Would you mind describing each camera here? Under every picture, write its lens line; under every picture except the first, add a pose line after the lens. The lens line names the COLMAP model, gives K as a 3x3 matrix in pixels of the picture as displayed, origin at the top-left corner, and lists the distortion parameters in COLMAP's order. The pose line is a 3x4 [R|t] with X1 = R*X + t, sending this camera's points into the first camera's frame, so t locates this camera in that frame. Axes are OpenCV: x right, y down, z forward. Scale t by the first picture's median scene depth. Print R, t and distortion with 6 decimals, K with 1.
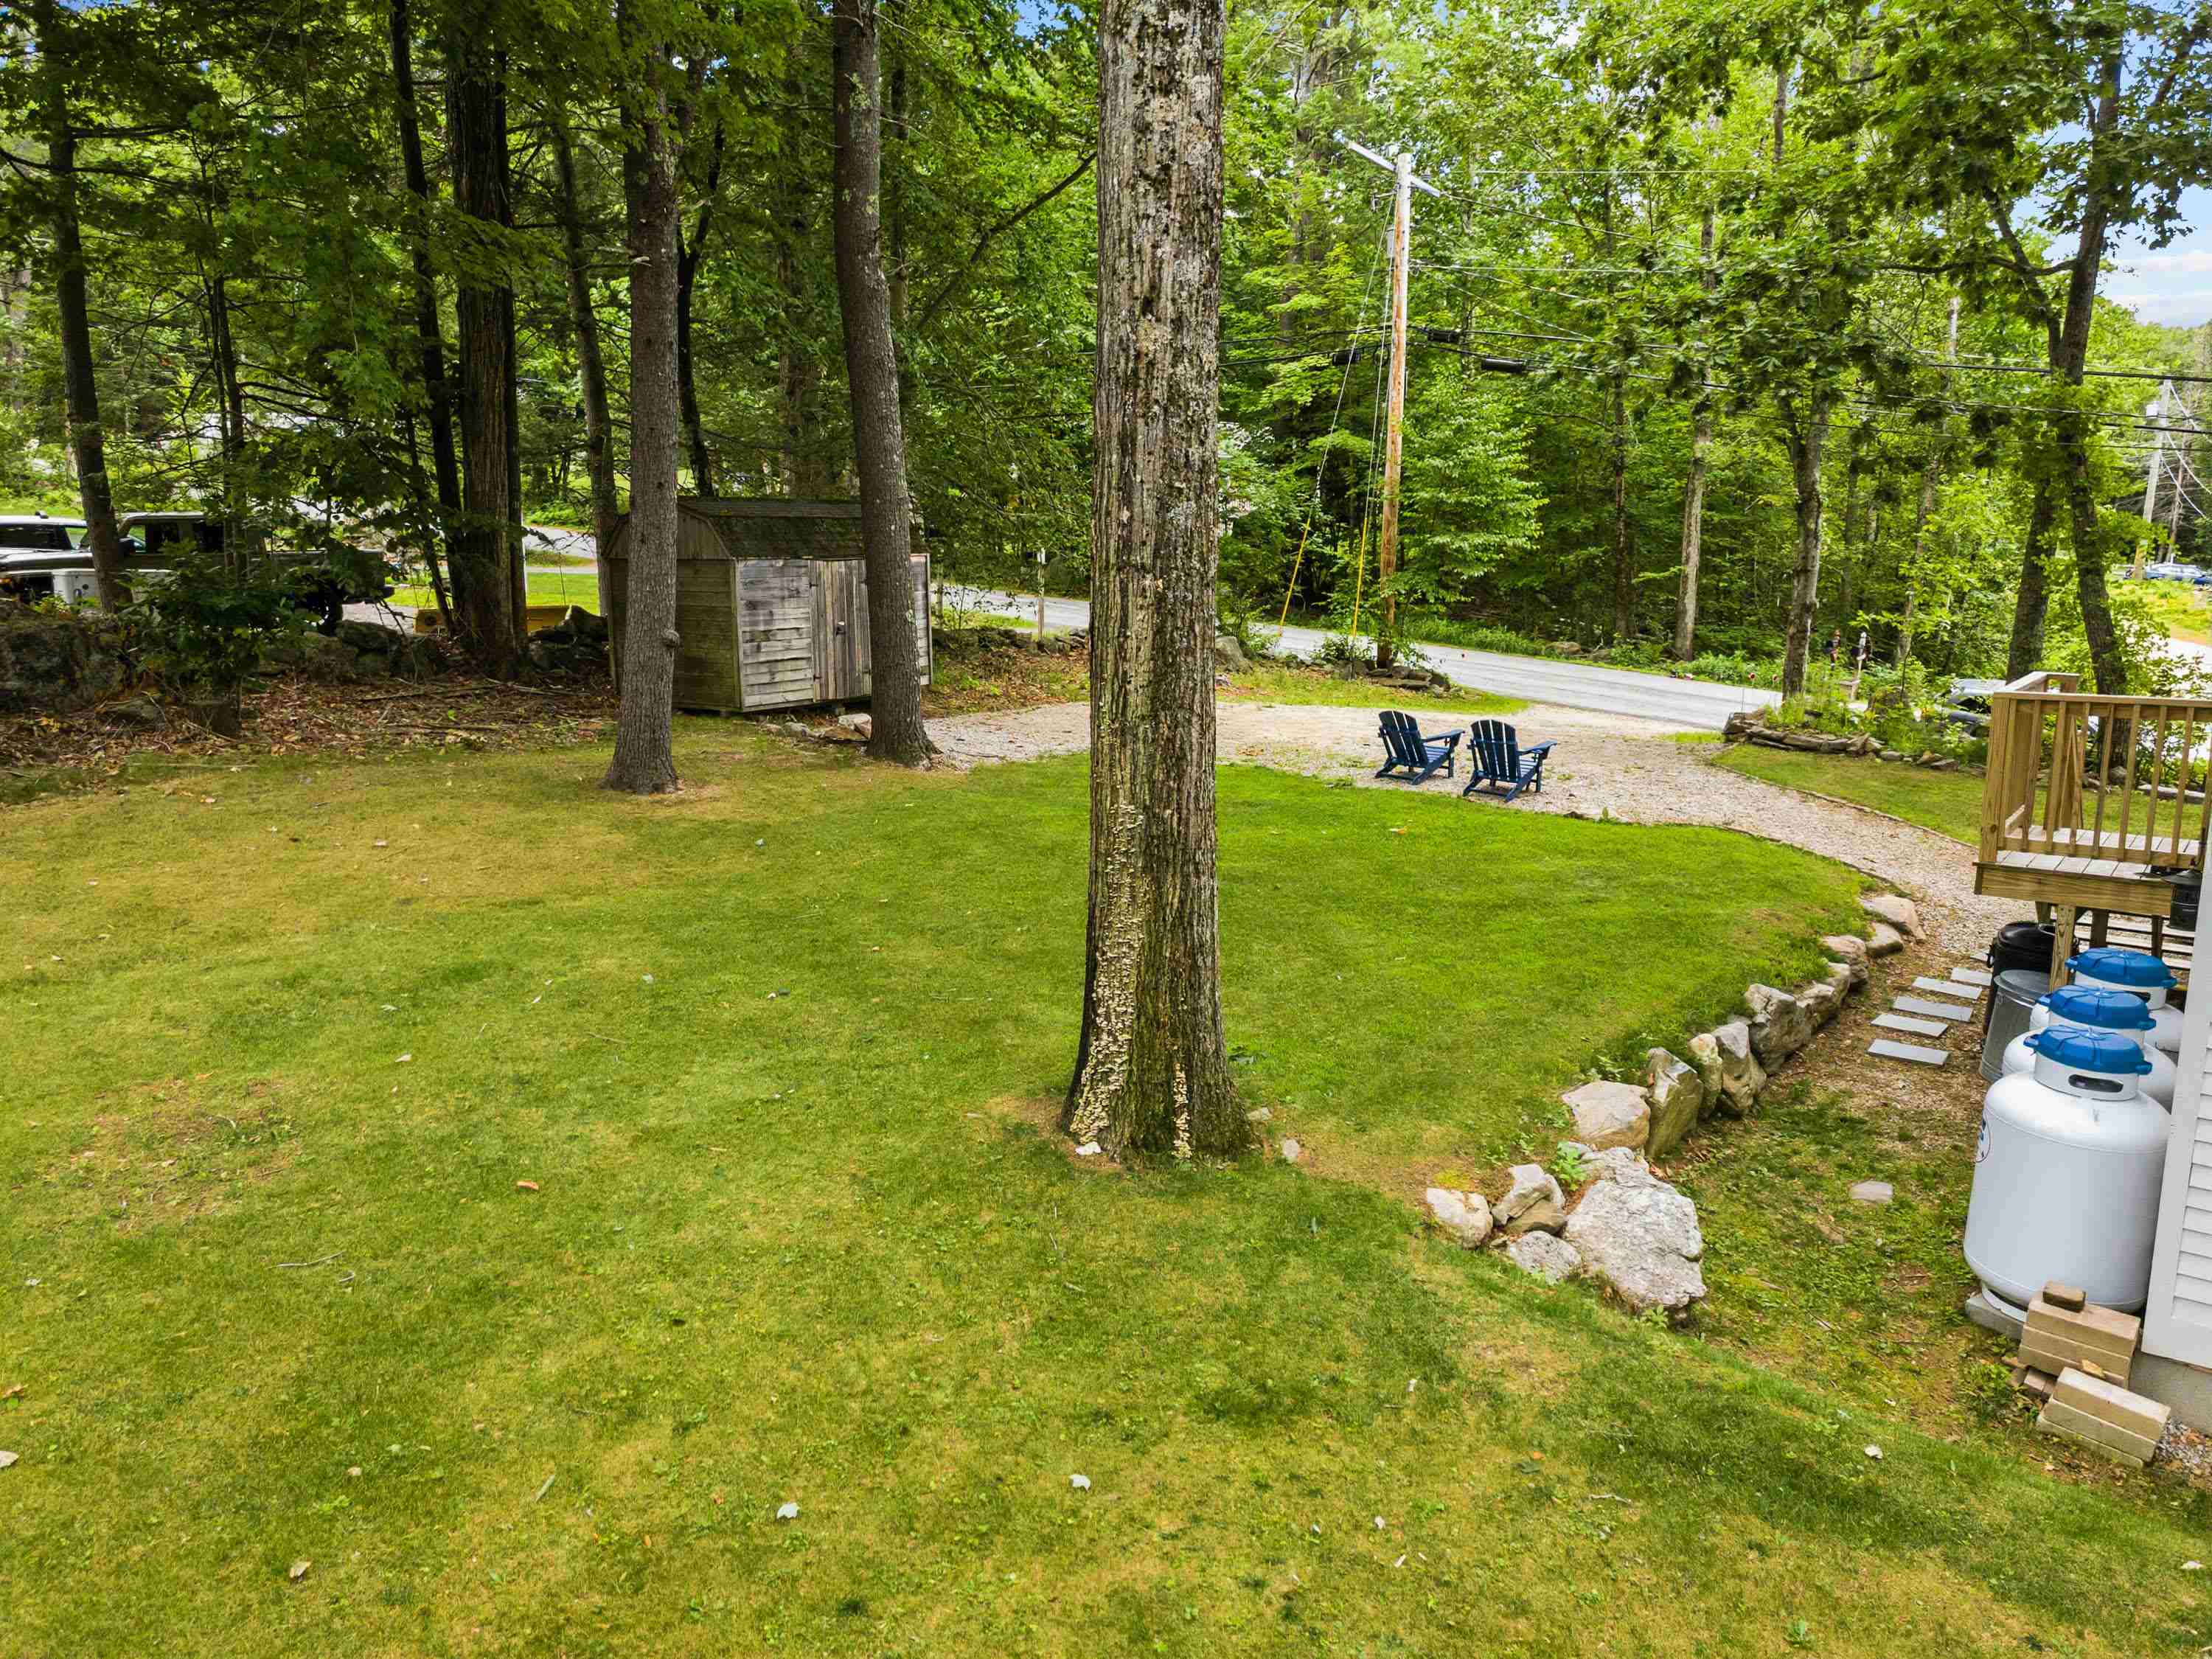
lens RADIAL K [[1592.8, 0, 1106.0], [0, 1592.8, 829.5], [0, 0, 1]] dist [0.021924, 0.019152]
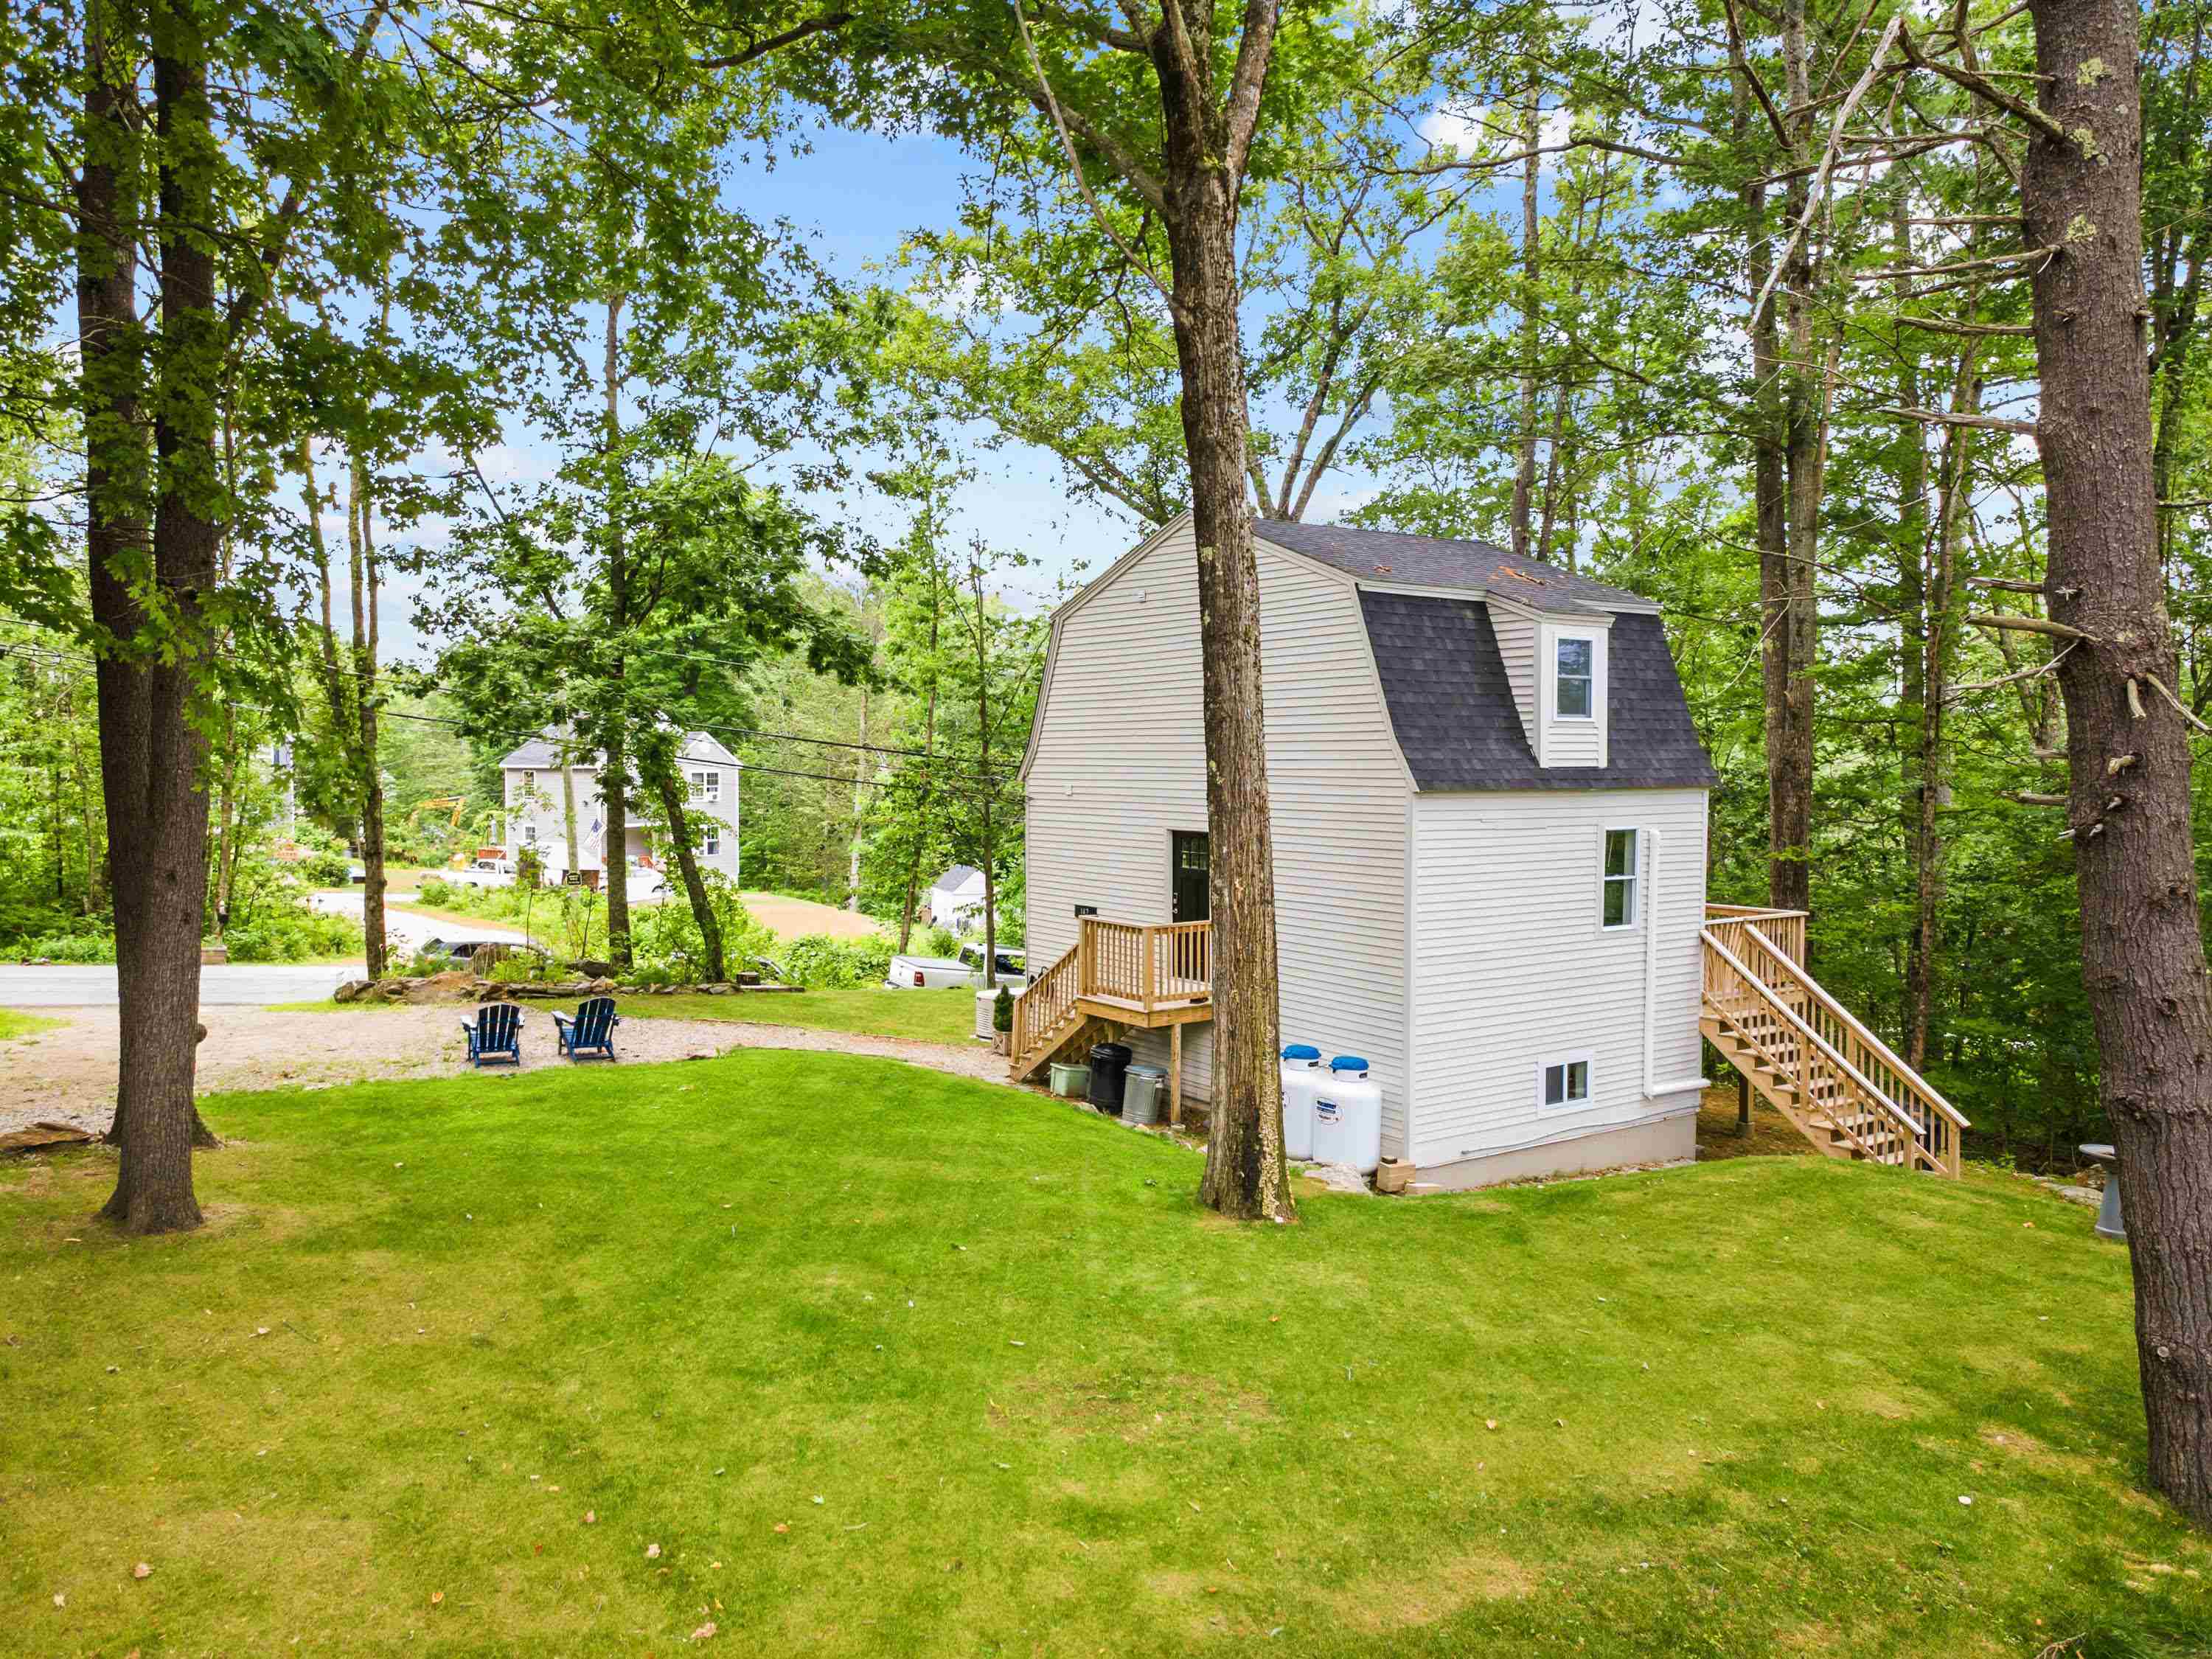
lens RADIAL K [[1592.8, 0, 1106.0], [0, 1592.8, 829.5], [0, 0, 1]] dist [0.021924, 0.019152]
pose [[0.295570, -0.041315, 0.954427, -1.815704], [0.179769, 0.983622, -0.013092, -0.248137], [-0.938254, 0.175446, 0.298156, 0.588951]]
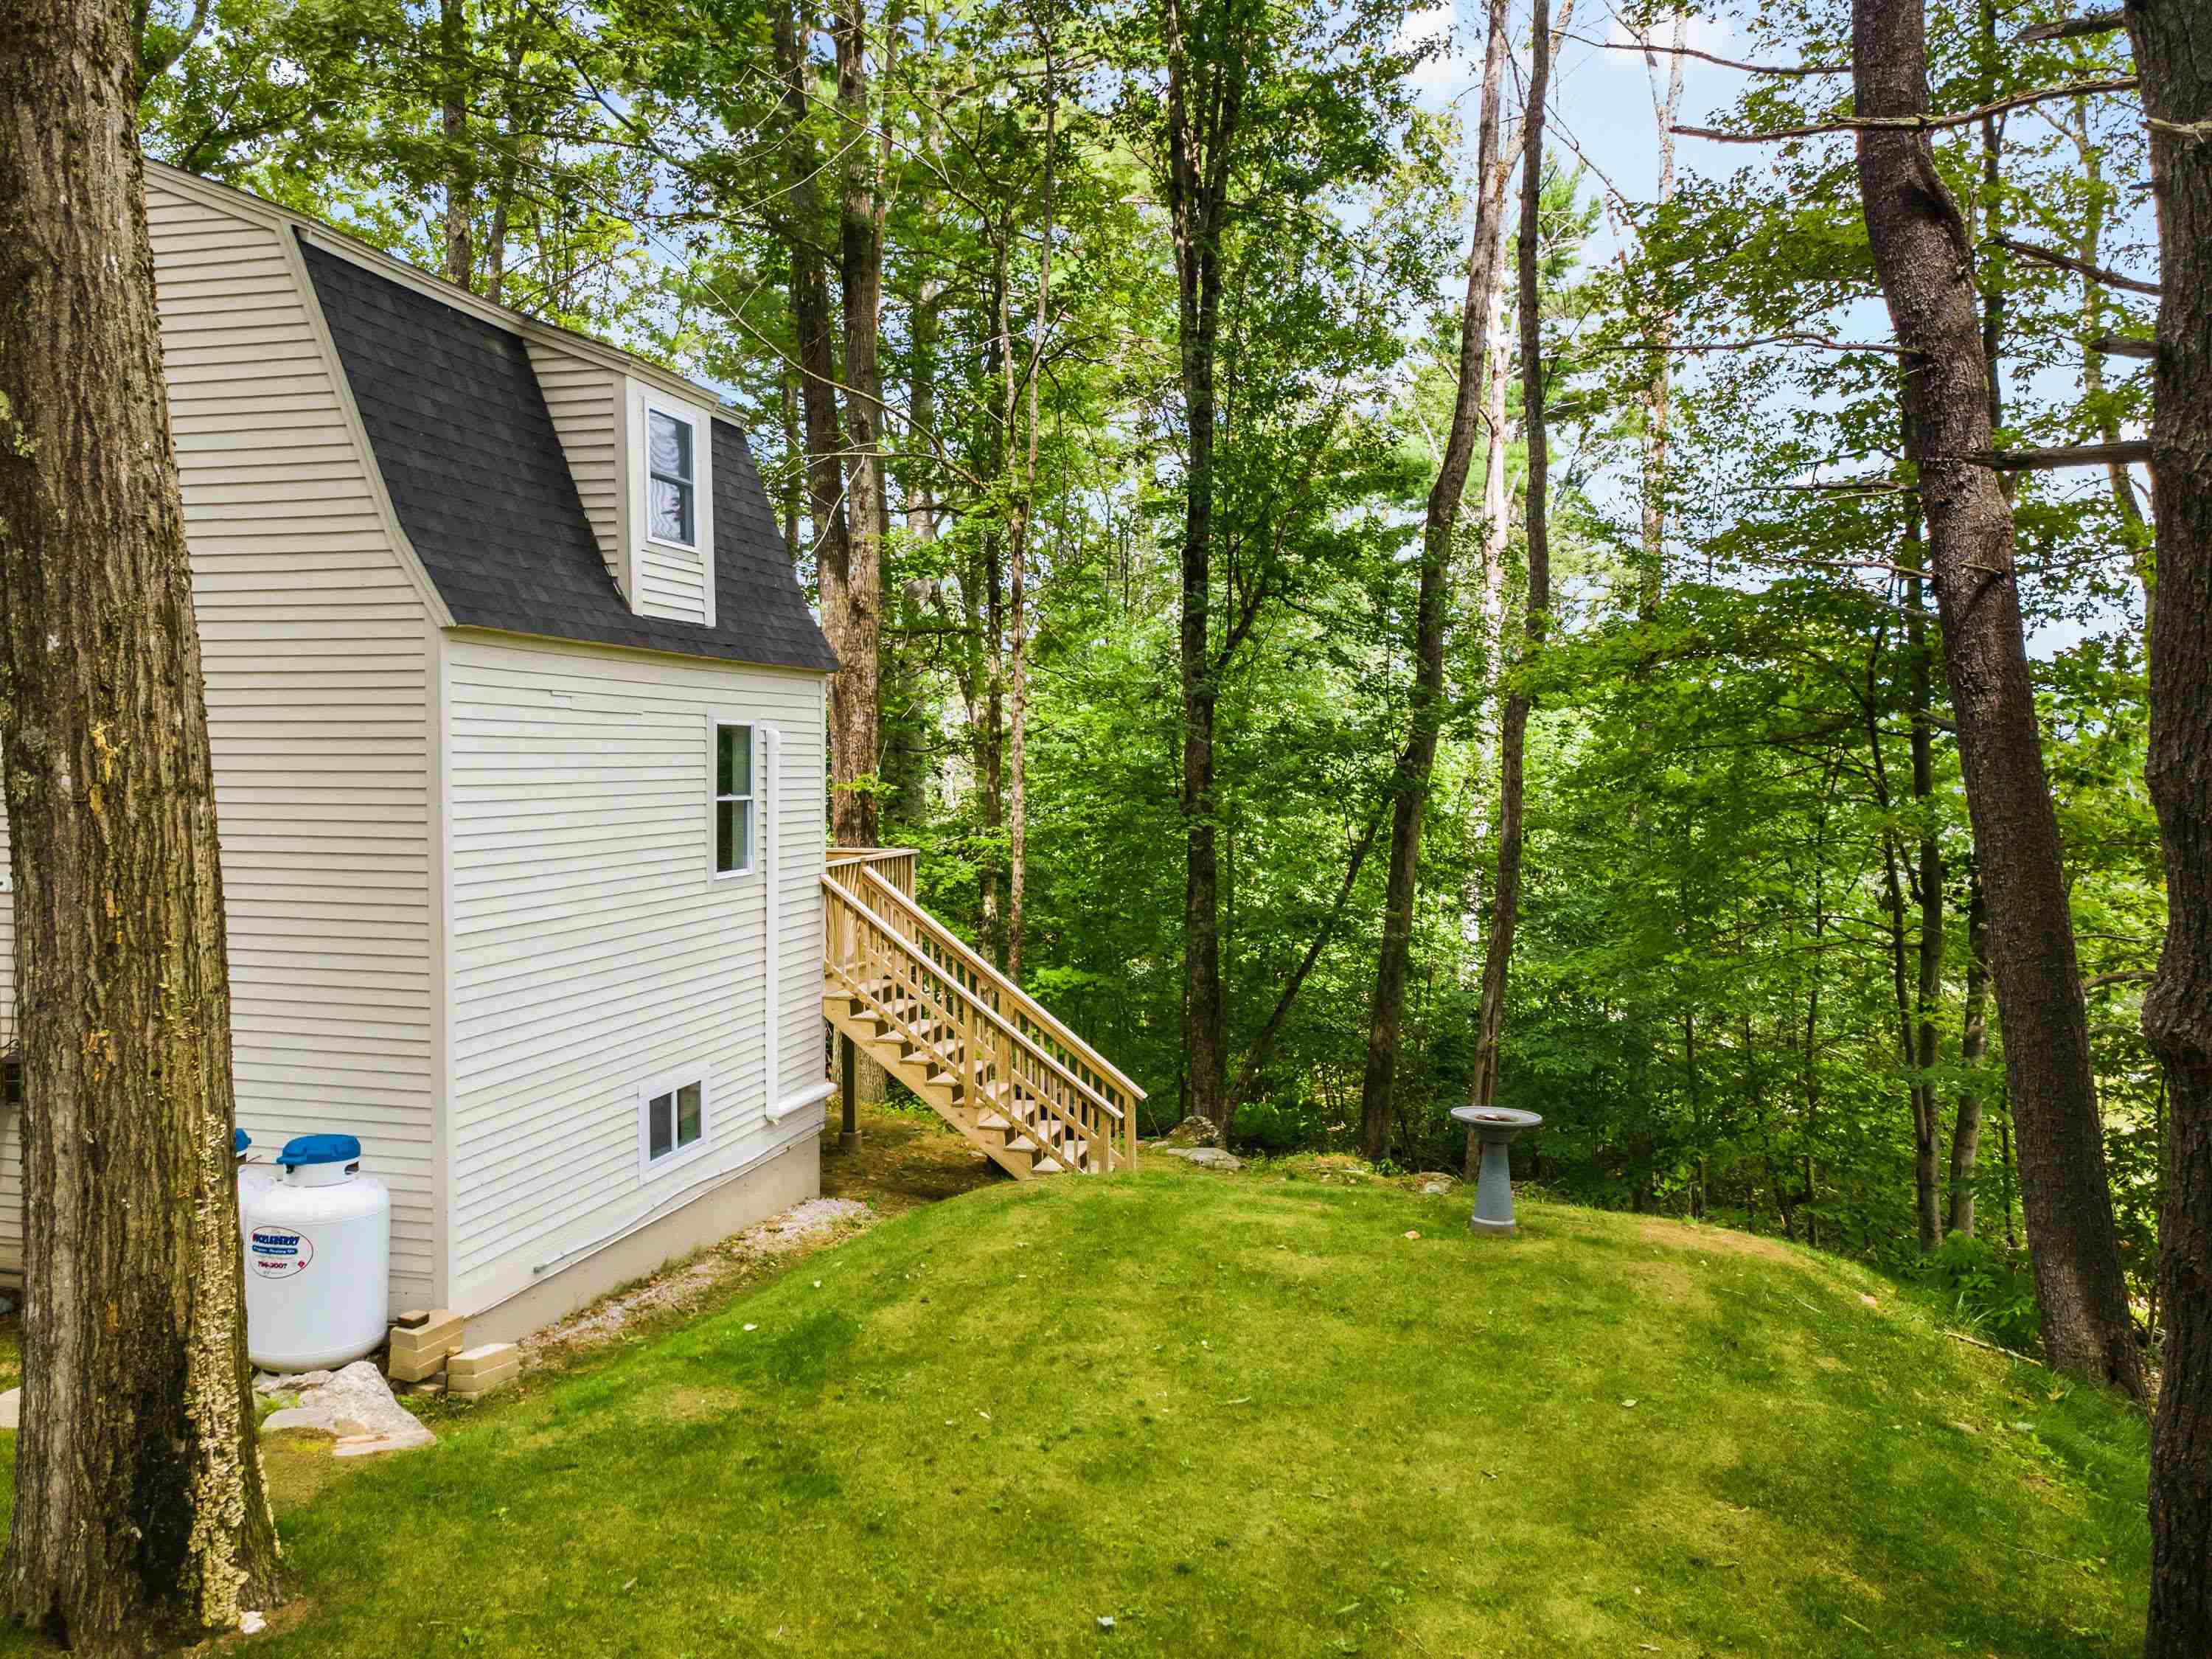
lens RADIAL K [[1592.8, 0, 1106.0], [0, 1592.8, 829.5], [0, 0, 1]] dist [0.021924, 0.019152]
pose [[-0.385272, -0.043742, 0.921766, -0.798300], [0.172544, 0.977845, 0.118522, -0.152827], [-0.906529, 0.204708, -0.369189, 0.882205]]
